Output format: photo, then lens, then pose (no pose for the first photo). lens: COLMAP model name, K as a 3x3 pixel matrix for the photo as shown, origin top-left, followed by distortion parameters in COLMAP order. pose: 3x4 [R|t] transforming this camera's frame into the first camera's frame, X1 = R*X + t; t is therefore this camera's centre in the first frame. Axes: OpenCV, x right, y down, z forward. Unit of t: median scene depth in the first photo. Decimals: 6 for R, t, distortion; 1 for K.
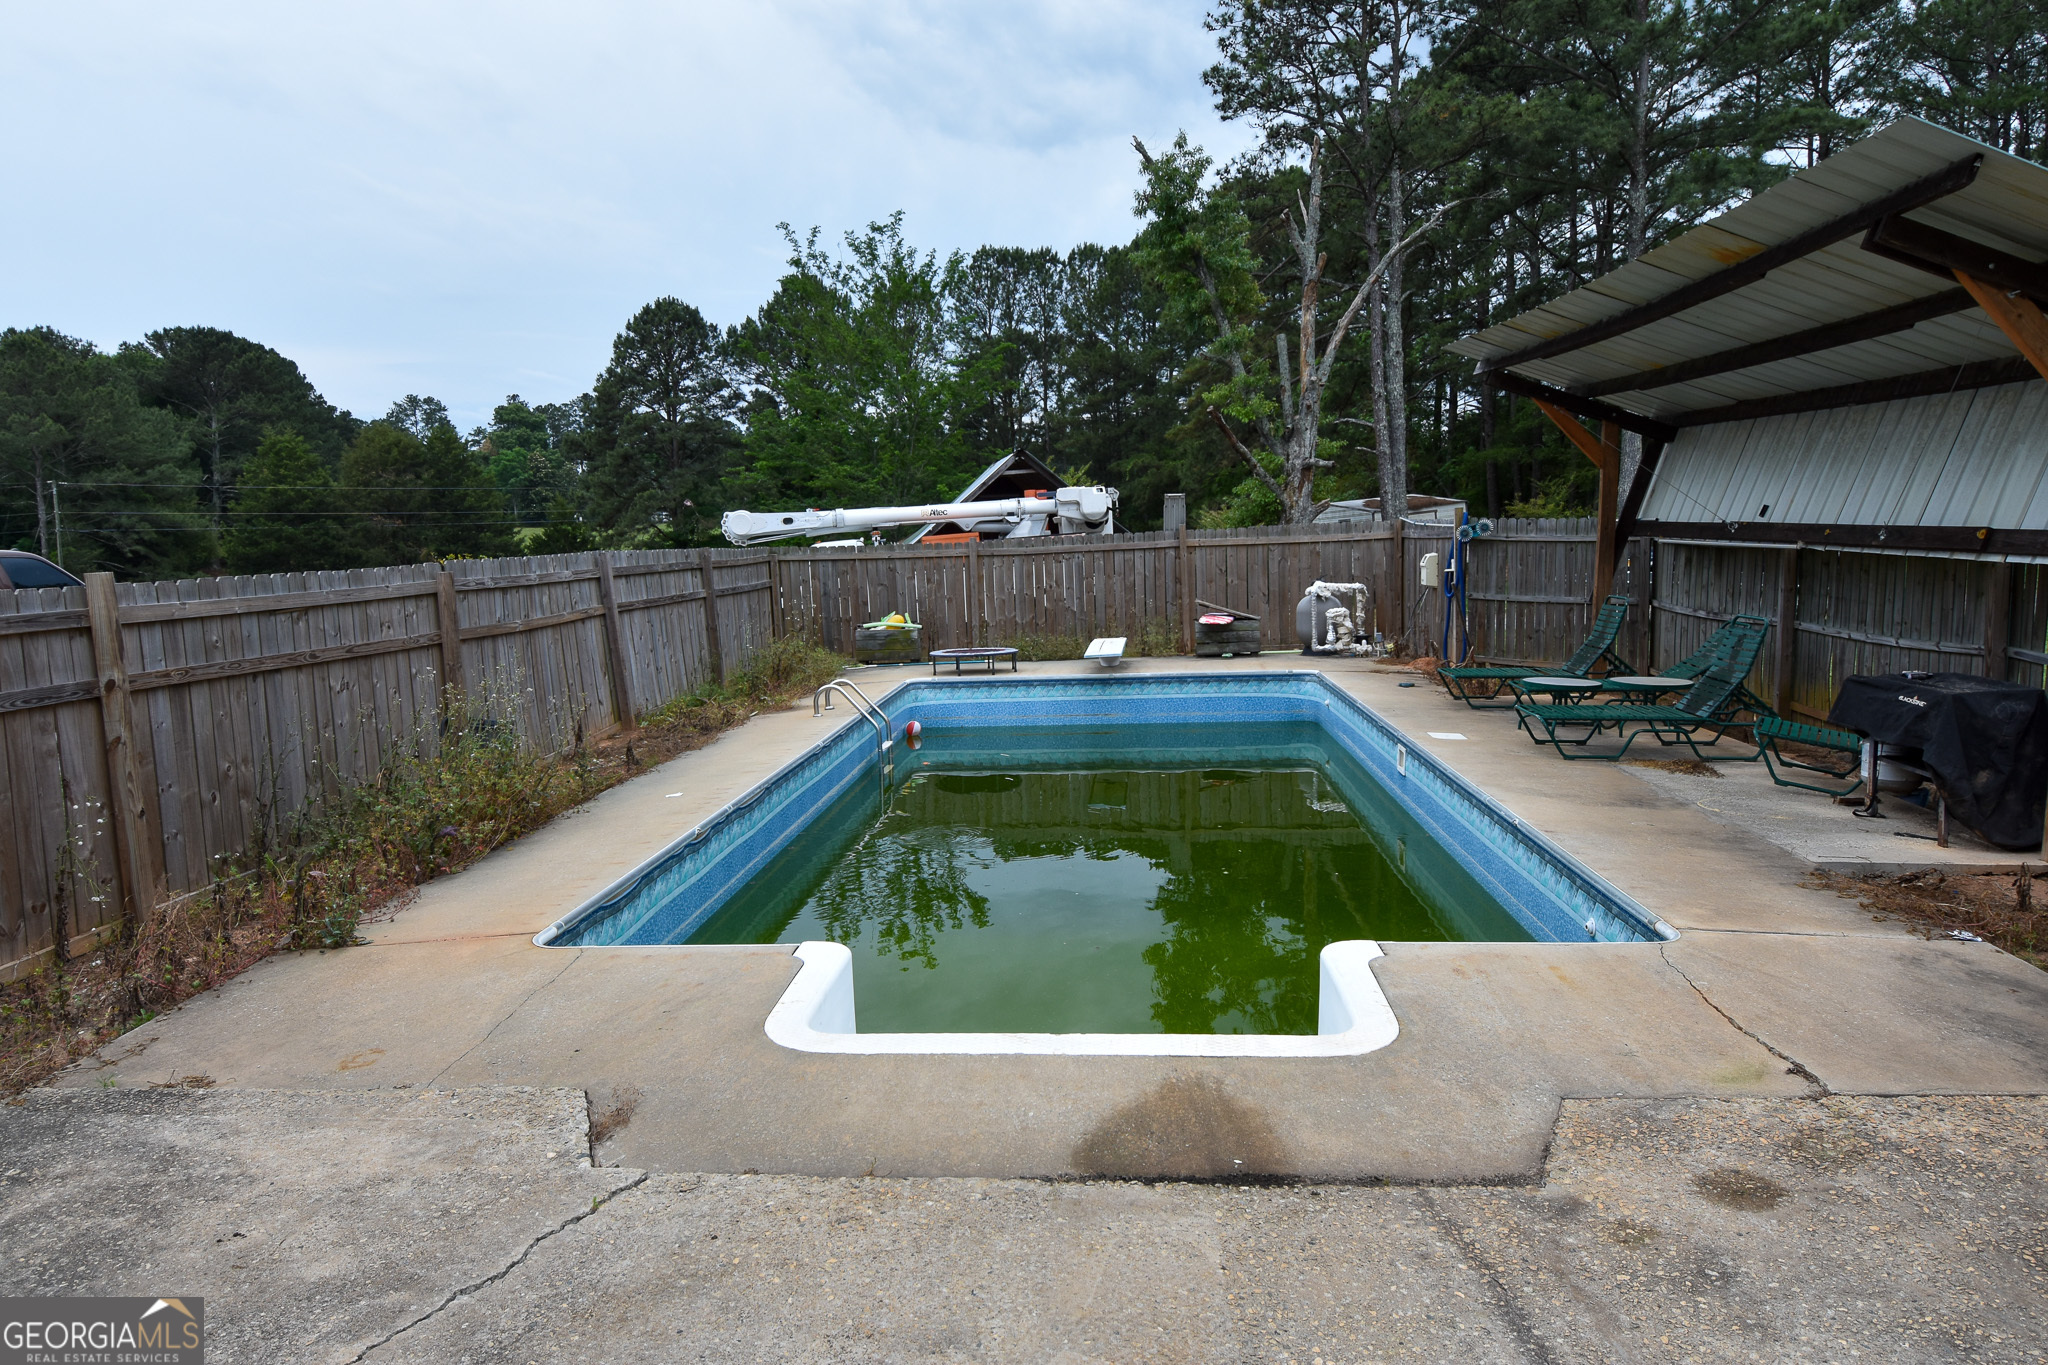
lens RADIAL K [[1223.0, 0, 1021.4], [0, 1223.0, 664.6], [0, 0, 1]] dist [0.048158, -0.049913]
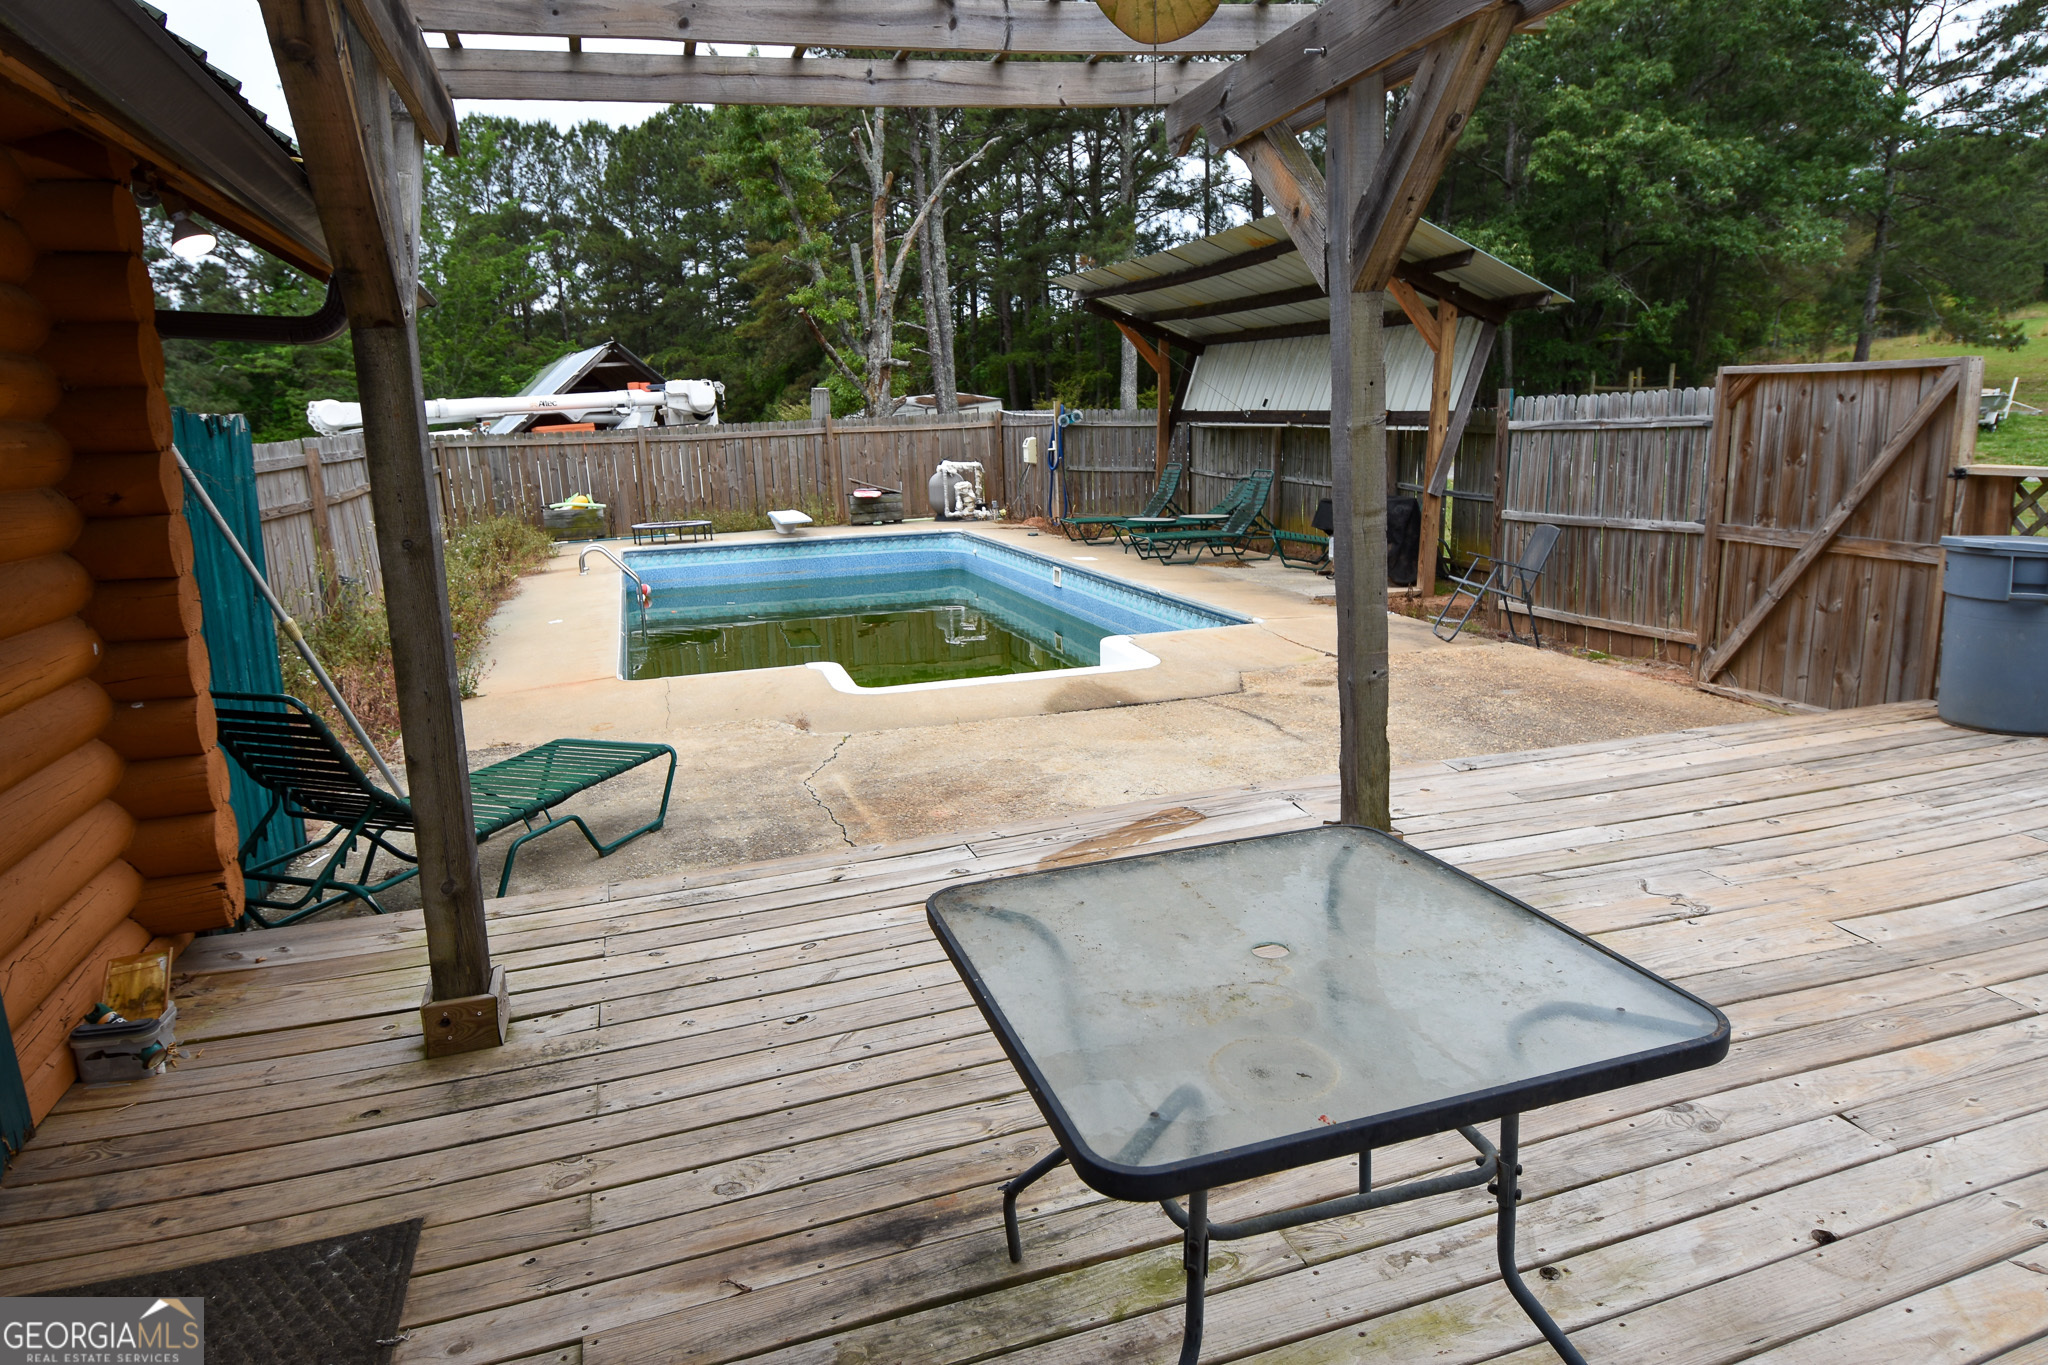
lens RADIAL K [[1223.0, 0, 1021.4], [0, 1223.0, 664.6], [0, 0, 1]] dist [0.048158, -0.049913]
pose [[0.924905, -0.074225, 0.372883, -0.155476], [0.043882, 0.995044, 0.089225, 0.028451], [-0.377657, -0.066162, 0.923579, -0.181192]]
